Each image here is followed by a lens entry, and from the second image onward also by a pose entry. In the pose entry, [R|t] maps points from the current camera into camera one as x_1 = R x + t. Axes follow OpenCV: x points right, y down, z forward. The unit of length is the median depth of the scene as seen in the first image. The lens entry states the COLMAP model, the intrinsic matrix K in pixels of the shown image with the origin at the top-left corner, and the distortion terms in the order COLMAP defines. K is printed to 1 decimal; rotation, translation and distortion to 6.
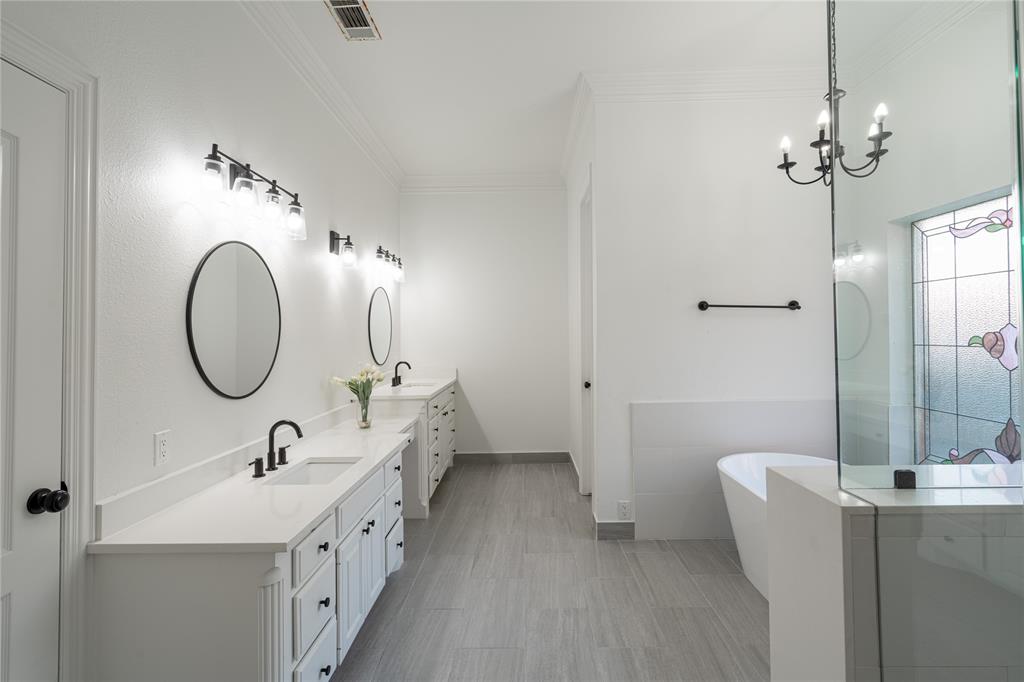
lens RADIAL K [[495.0, 0, 513.1], [0, 495.0, 337.8], [0, 0, 1]] dist [-0.000174, -0.000002]
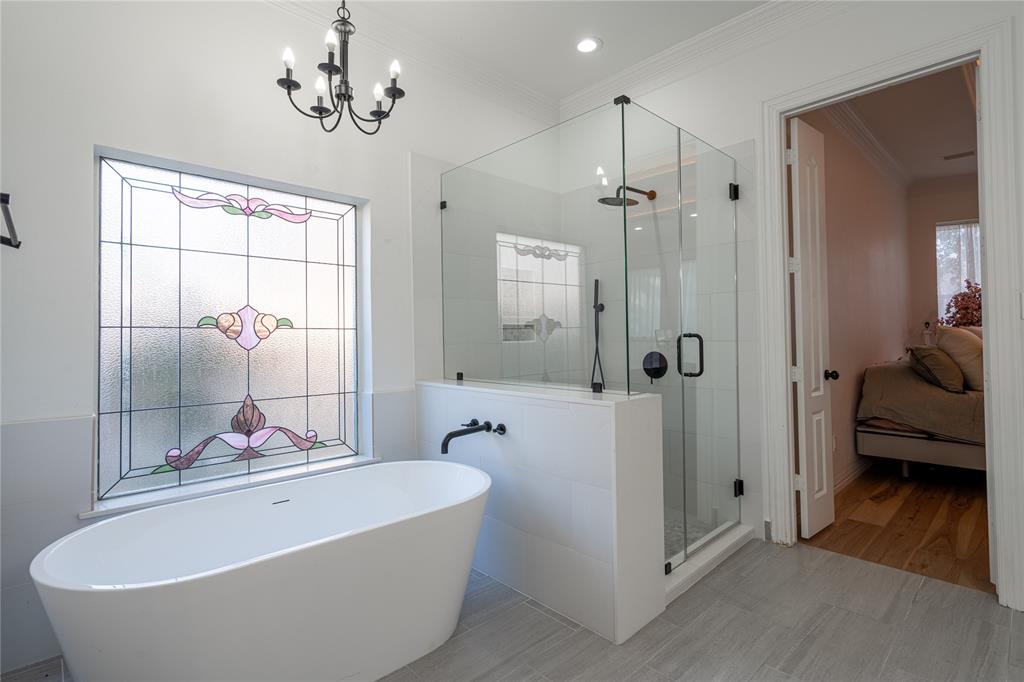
lens RADIAL K [[495.0, 0, 512.8], [0, 495.0, 319.1], [0, 0, 1]] dist [-0.000174, -0.000002]
pose [[-0.697358, 0.028631, 0.716151, -0.143768], [0.008648, 0.999465, -0.031537, 0.036731], [-0.716671, -0.015799, -0.697232, 1.276368]]
